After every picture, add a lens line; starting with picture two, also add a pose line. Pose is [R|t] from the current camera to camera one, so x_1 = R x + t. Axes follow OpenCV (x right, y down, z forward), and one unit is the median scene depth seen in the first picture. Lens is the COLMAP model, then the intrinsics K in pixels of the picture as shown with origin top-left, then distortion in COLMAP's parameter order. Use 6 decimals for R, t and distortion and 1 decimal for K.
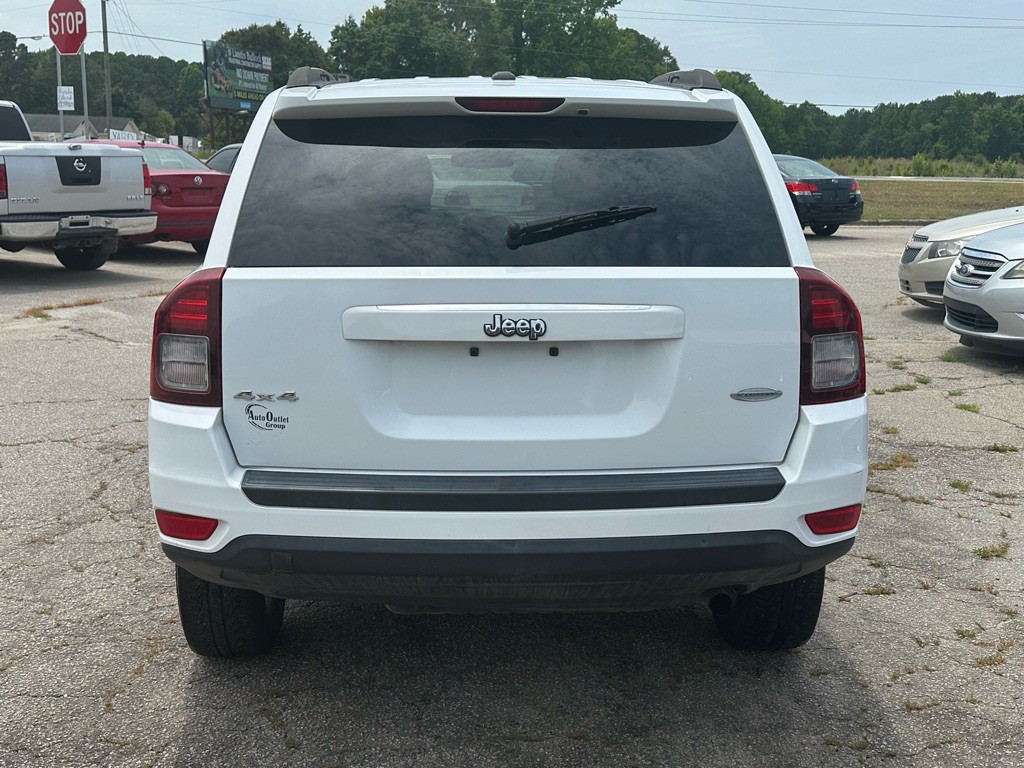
lens RADIAL K [[1245.8, 0, 512.0], [0, 1245.8, 384.0], [0, 0, 1]] dist [0.202003, -0.456076]
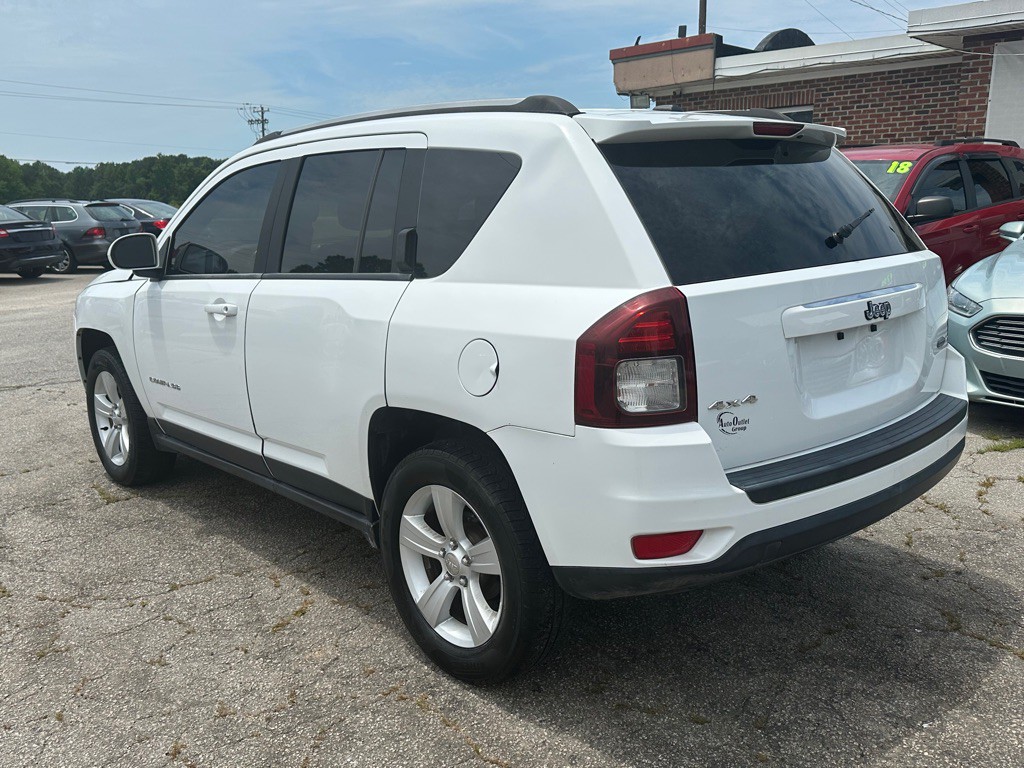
lens RADIAL K [[930.8, 0, 493.8], [0, 930.8, 379.9], [0, 0, 1]] dist [0.006078, -0.017490]
pose [[0.765400, -0.151586, 0.625448, -0.728549], [0.144710, 0.987514, 0.062247, -0.075483], [-0.627074, 0.042865, 0.777779, 0.453408]]
